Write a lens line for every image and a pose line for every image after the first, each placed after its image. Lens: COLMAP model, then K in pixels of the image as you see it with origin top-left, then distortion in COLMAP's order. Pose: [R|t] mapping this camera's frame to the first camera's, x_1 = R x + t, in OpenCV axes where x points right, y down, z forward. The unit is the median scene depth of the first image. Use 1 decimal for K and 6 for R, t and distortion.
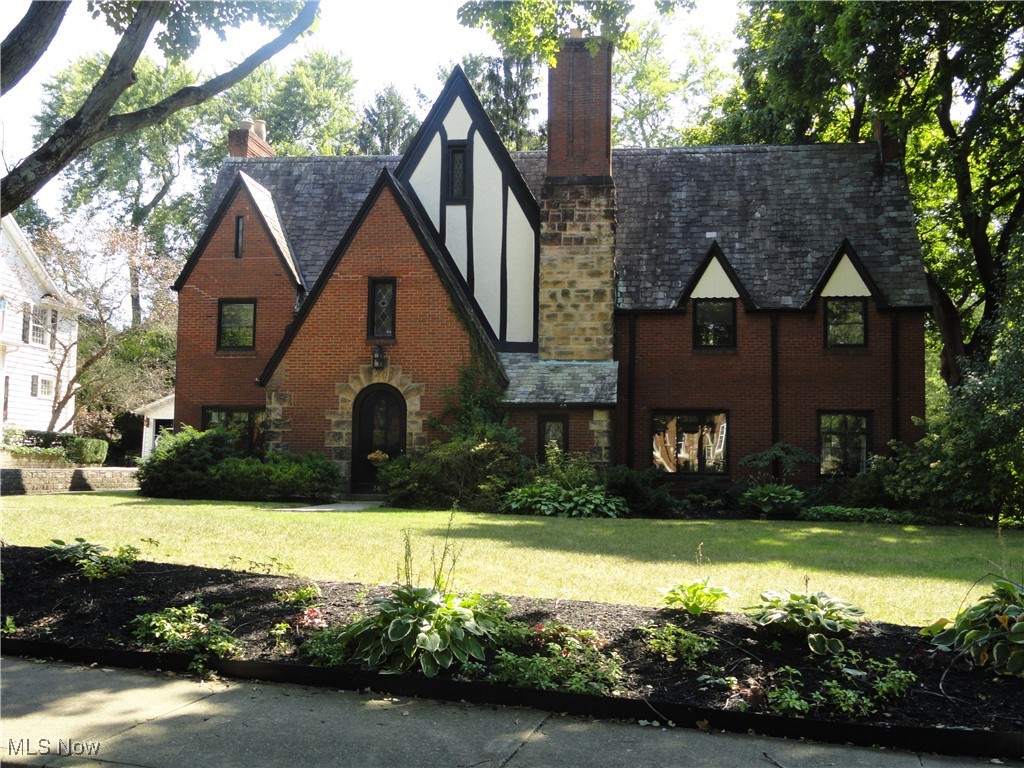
lens RADIAL K [[1015.5, 0, 512.0], [0, 1015.5, 384.0], [0, 0, 1]] dist [0.007716, 0.000024]
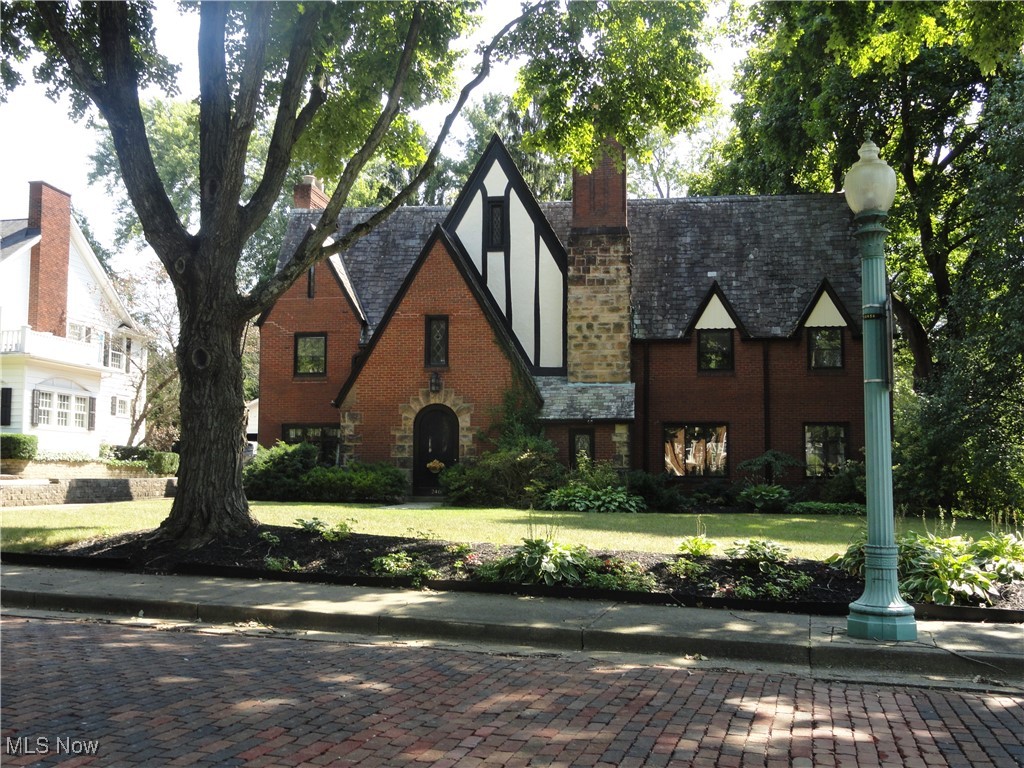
lens RADIAL K [[1015.5, 0, 512.0], [0, 1015.5, 384.0], [0, 0, 1]] dist [0.007716, 0.000024]
pose [[0.999911, -0.011077, -0.007433, -0.030025], [0.011021, 0.999912, -0.007414, -0.013705], [0.007514, 0.007331, 0.999945, -0.187457]]
